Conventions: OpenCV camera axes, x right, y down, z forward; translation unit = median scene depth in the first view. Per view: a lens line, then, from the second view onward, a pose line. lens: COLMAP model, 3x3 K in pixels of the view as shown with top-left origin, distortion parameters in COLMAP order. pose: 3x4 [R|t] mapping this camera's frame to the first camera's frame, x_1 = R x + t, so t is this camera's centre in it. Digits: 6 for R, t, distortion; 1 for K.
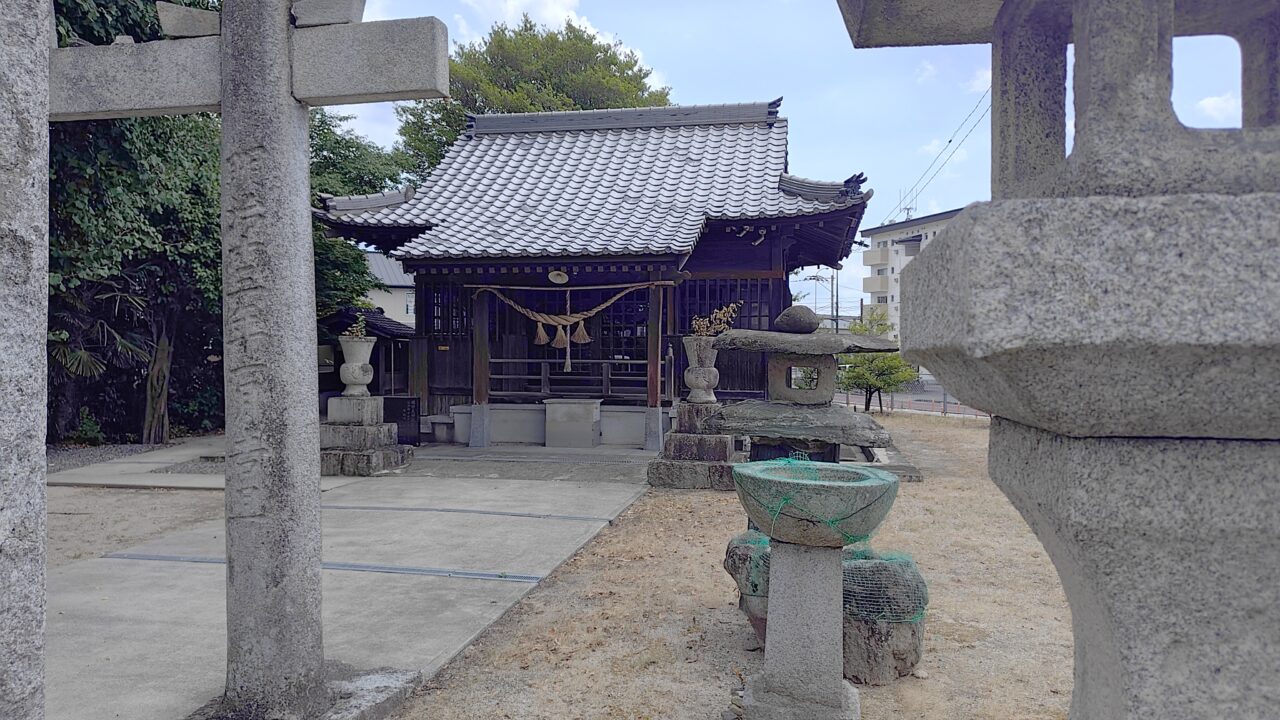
lens RADIAL K [[869.4, 0, 640.0], [0, 869.4, 360.0], [0, 0, 1]] dist [-0.001416, -0.003940]
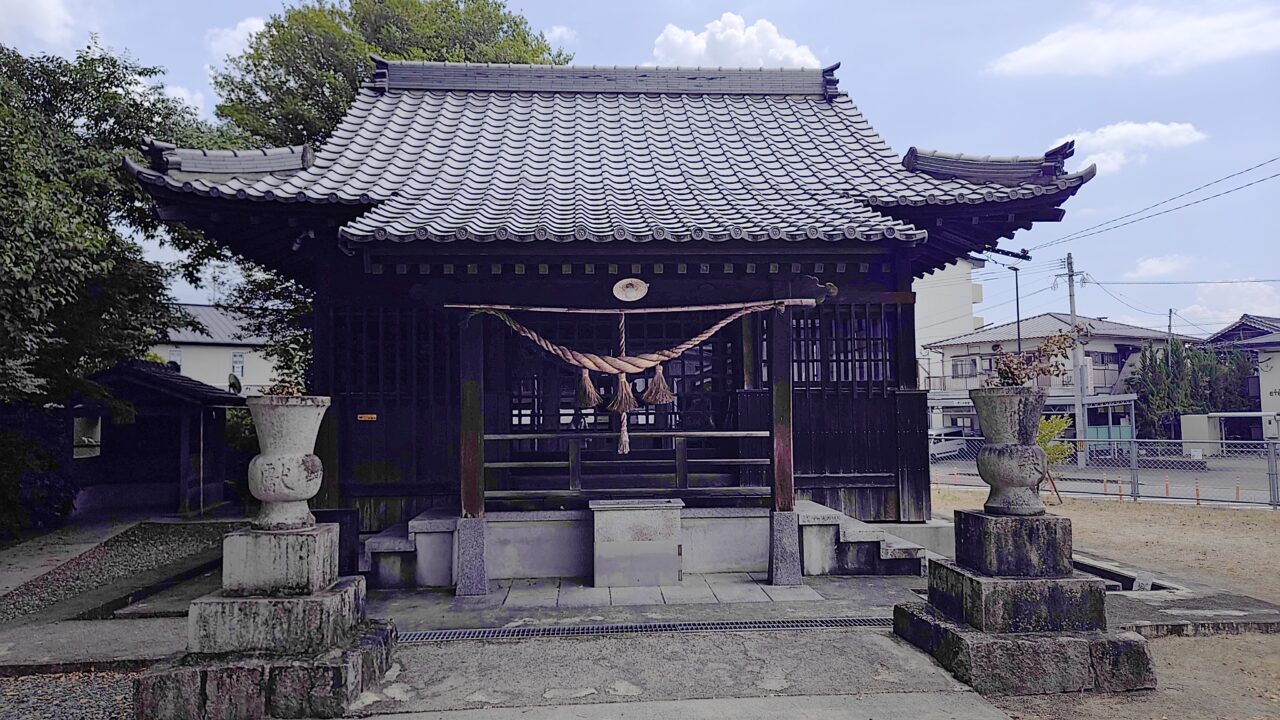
lens RADIAL K [[869.4, 0, 640.0], [0, 869.4, 360.0], [0, 0, 1]] dist [-0.001416, -0.003940]
pose [[0.966357, -0.001383, 0.257201, -0.227154], [0.019374, 0.997536, -0.067426, -0.009749], [-0.256474, 0.070140, 0.964003, 0.433704]]
